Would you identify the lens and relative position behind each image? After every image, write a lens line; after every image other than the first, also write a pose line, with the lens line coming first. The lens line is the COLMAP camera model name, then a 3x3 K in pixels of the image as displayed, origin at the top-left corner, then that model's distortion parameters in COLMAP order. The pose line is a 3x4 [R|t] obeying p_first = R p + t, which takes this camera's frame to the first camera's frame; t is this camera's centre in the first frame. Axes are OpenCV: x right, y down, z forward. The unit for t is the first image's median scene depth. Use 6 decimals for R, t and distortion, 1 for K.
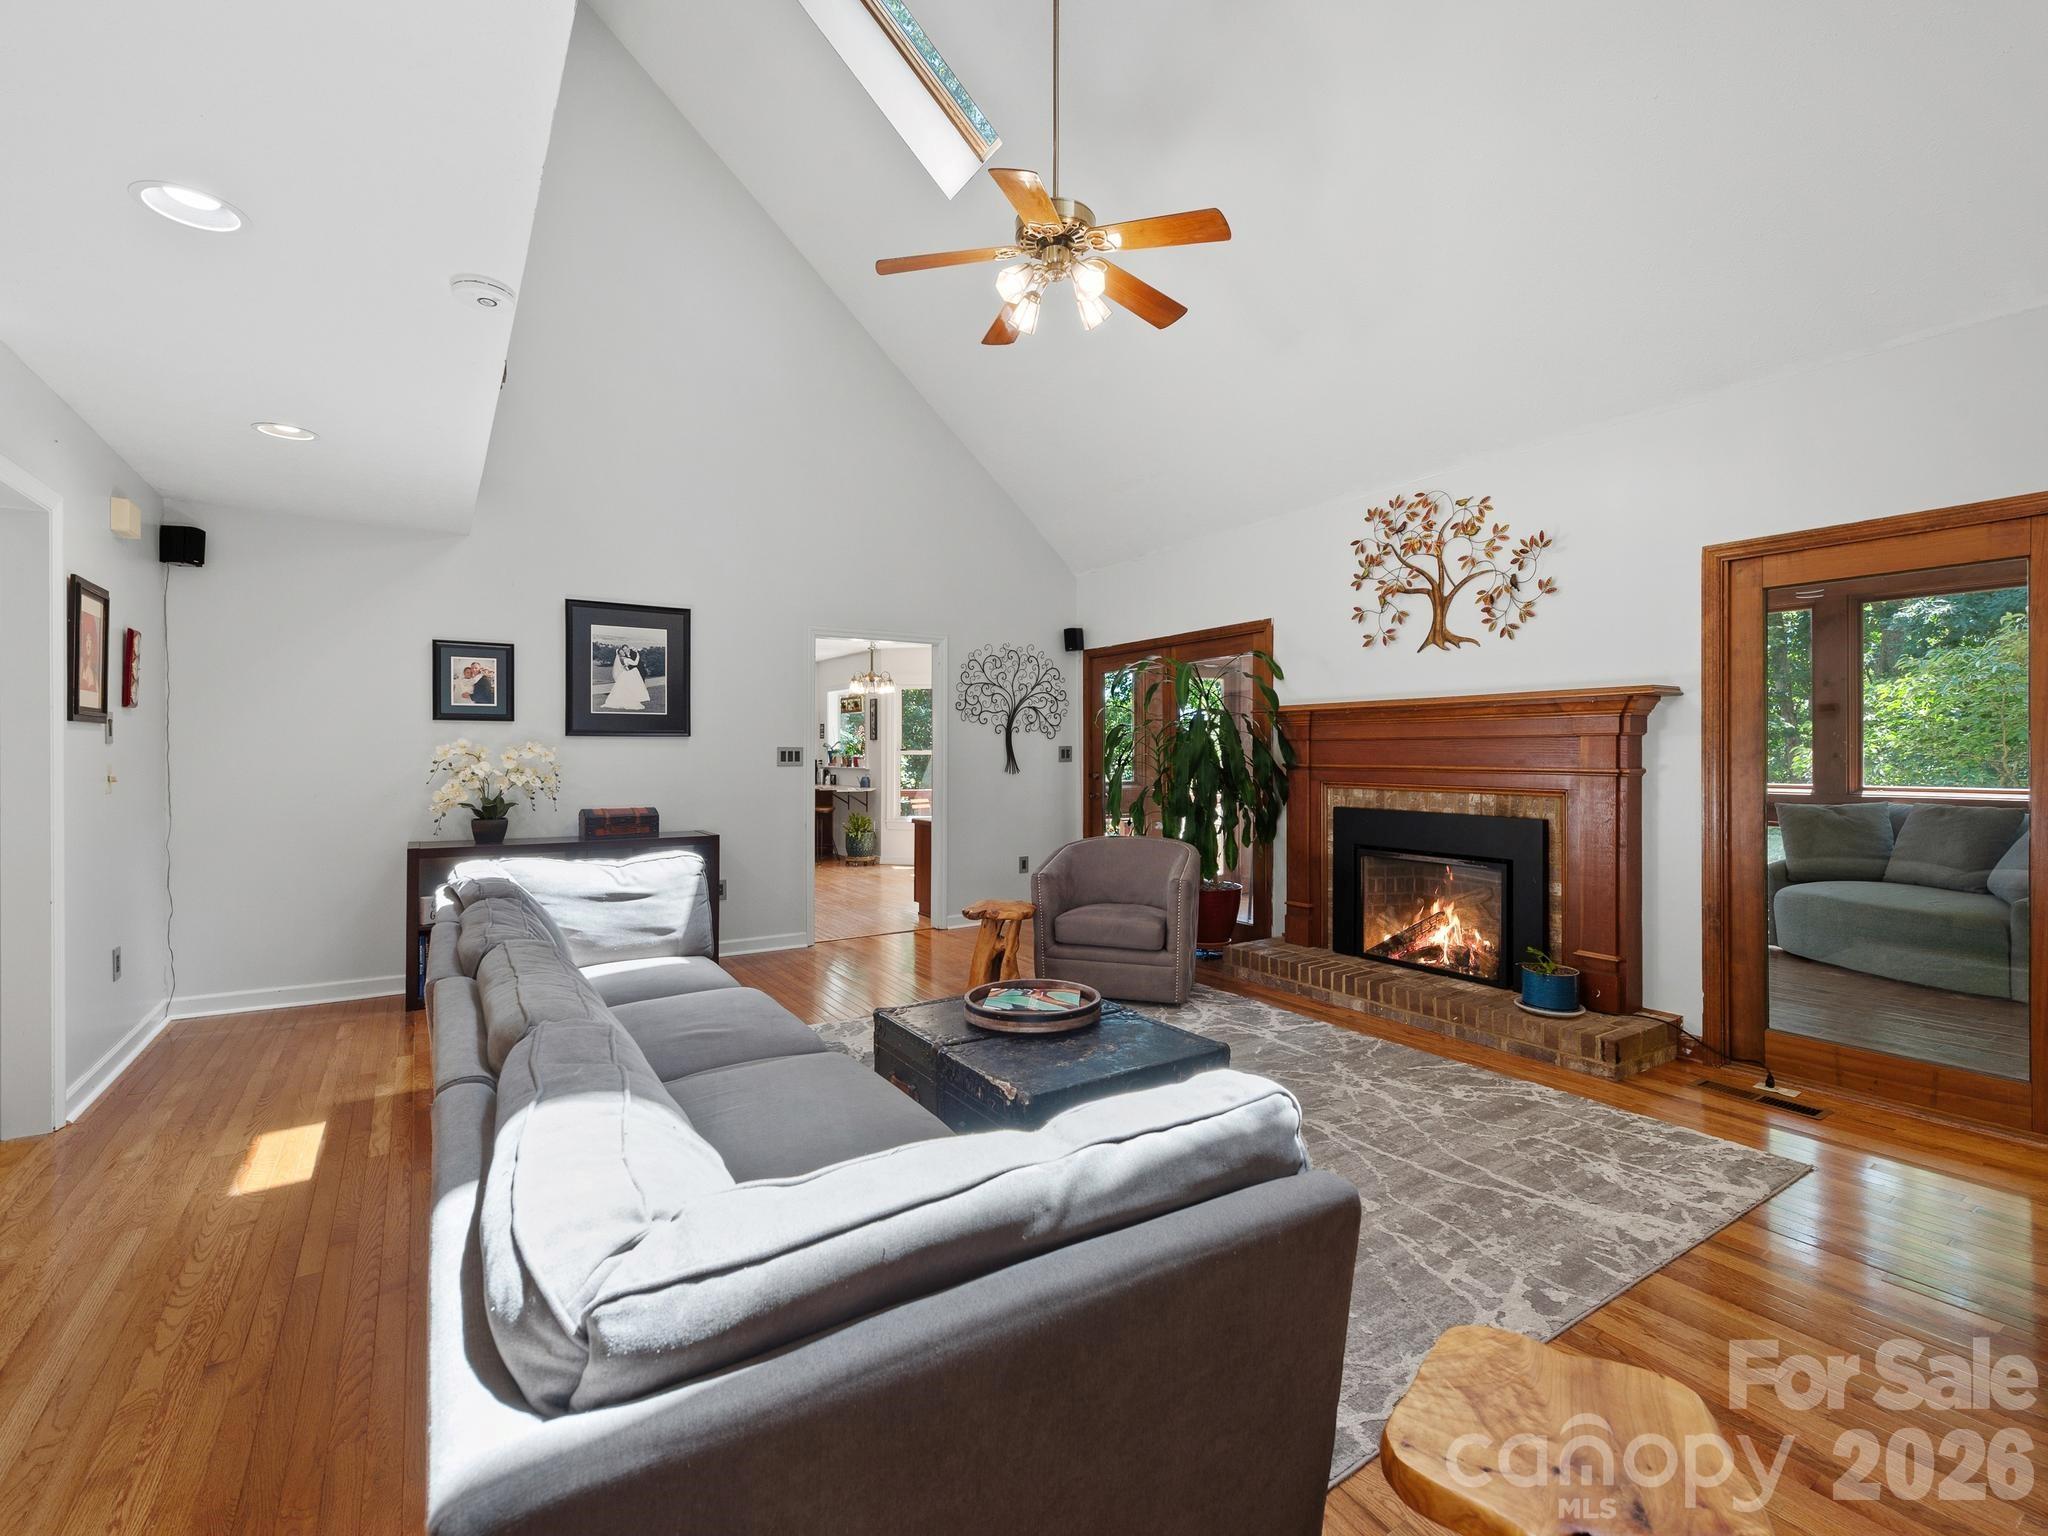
lens RADIAL K [[914.7, 0, 1027.9], [0, 914.7, 761.3], [0, 0, 1]] dist [0.002605, -0.000291]
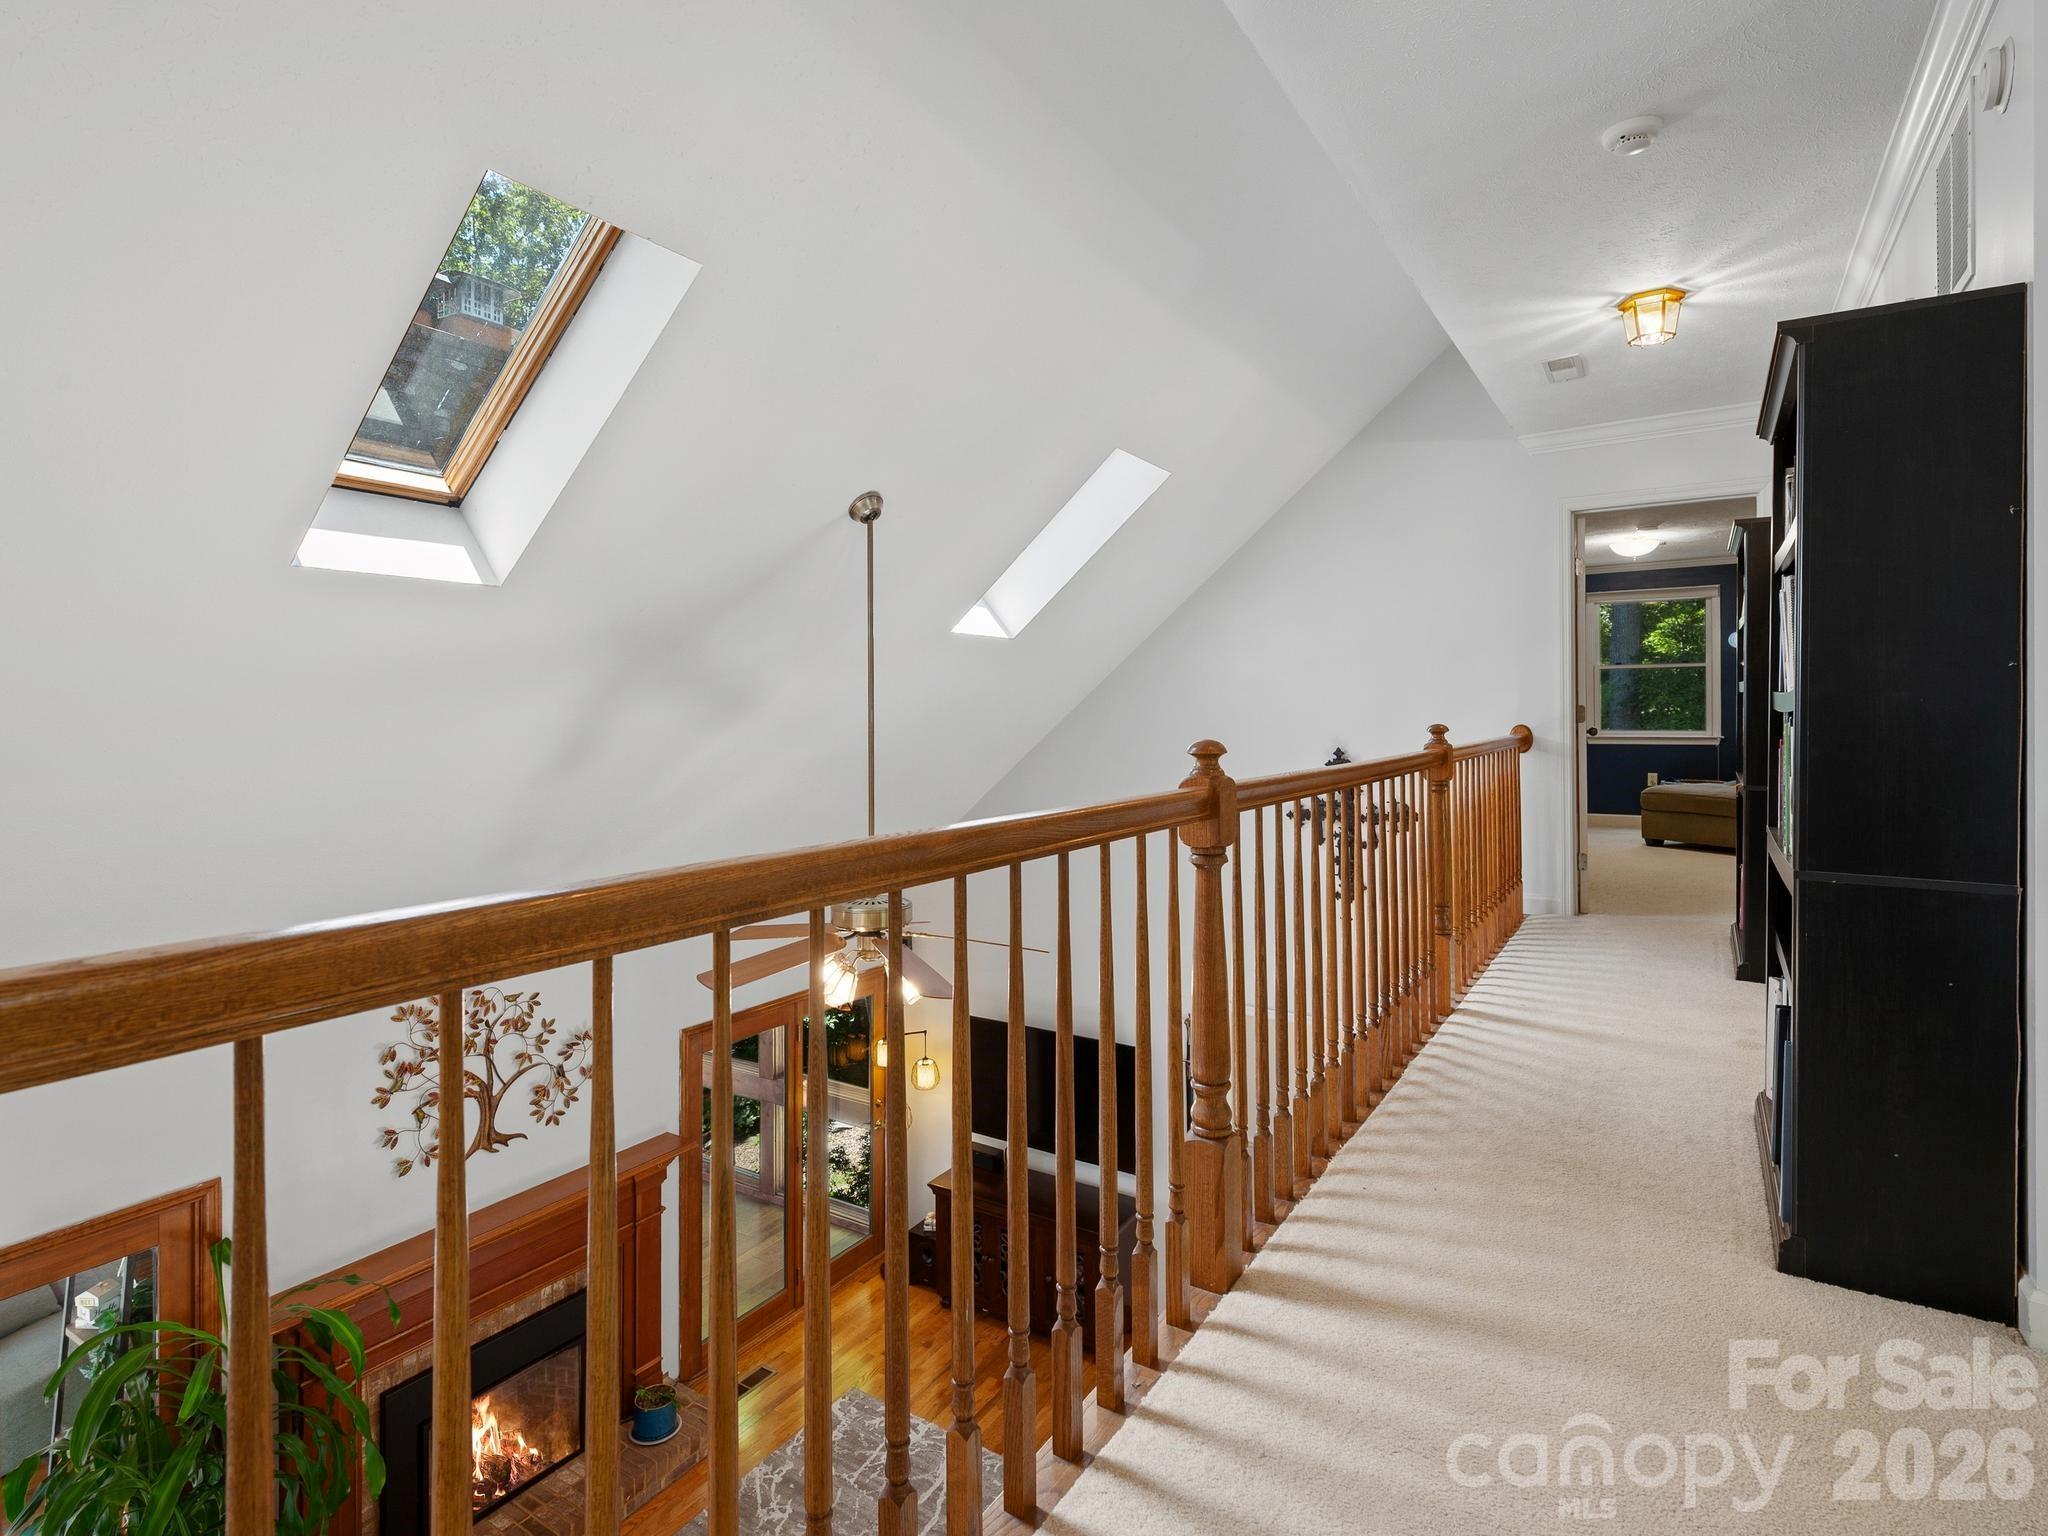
lens RADIAL K [[1042.0, 0, 1030.6], [0, 1042.0, 750.8], [0, 0, 1]] dist [0.036103, -0.000157]
pose [[-0.406763, -0.010490, 0.913474, -0.800751], [0.011539, 0.999795, 0.016619, -0.570259], [-0.913461, 0.017301, -0.406558, 0.958967]]
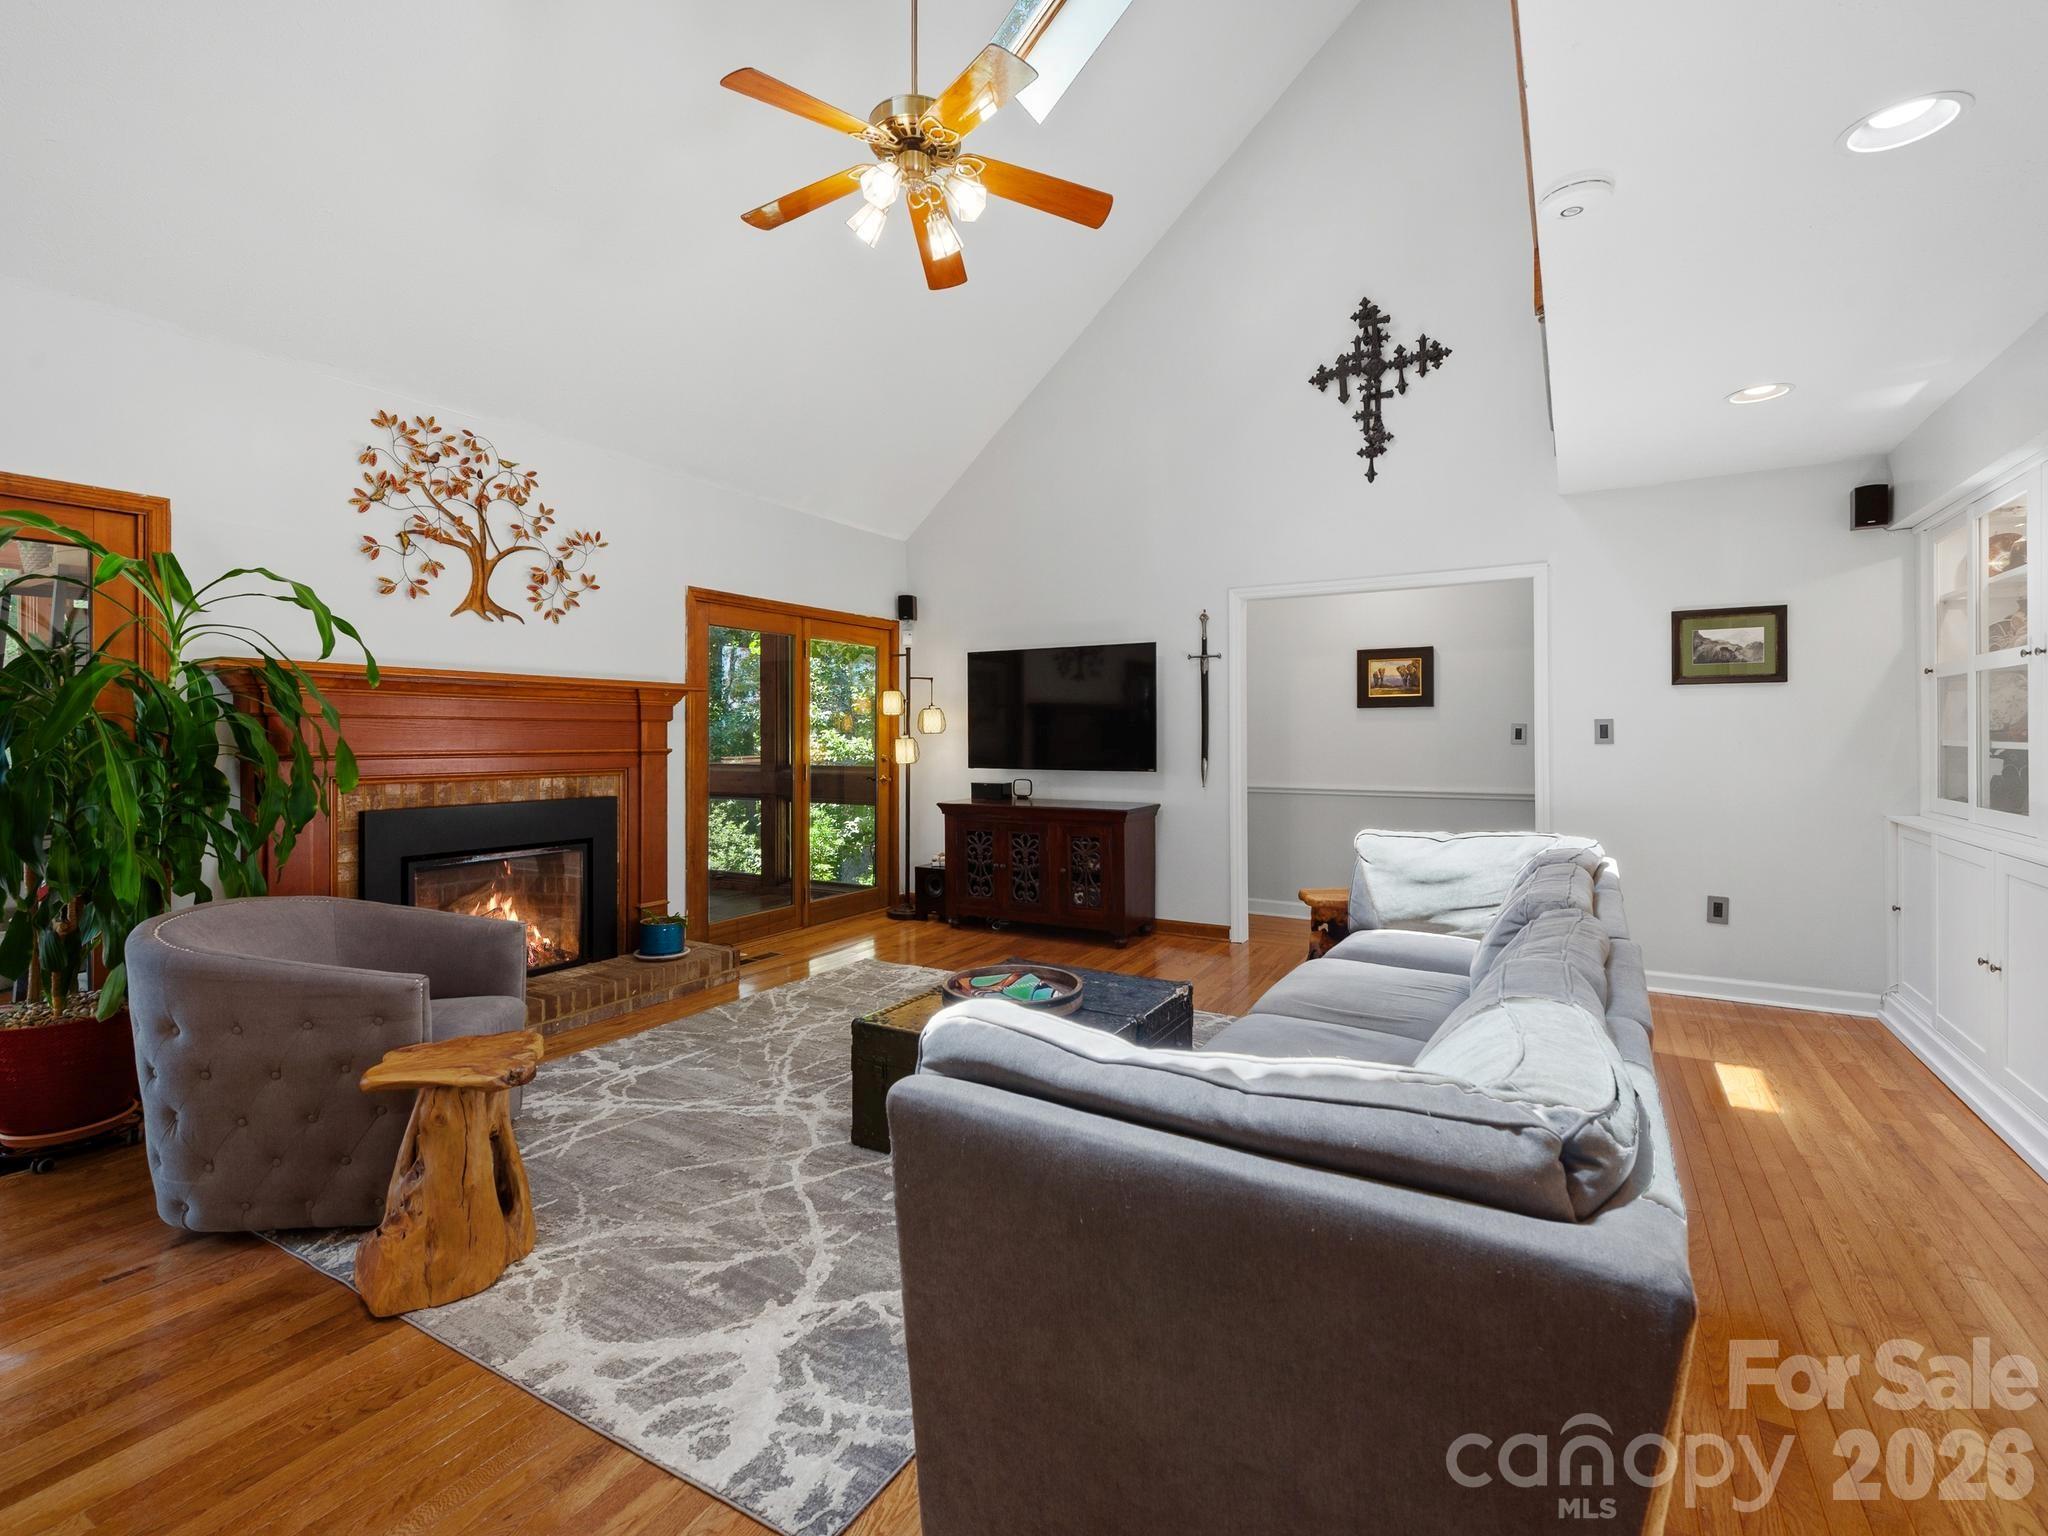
lens RADIAL K [[914.7, 0, 1026.0], [0, 914.7, 740.2], [0, 0, 1]] dist [0.002605, -0.000291]
pose [[-0.440895, -0.005683, 0.897541, -0.593898], [0.005854, 0.999940, 0.009207, -0.010284], [-0.897540, 0.009314, -0.440836, 0.952833]]
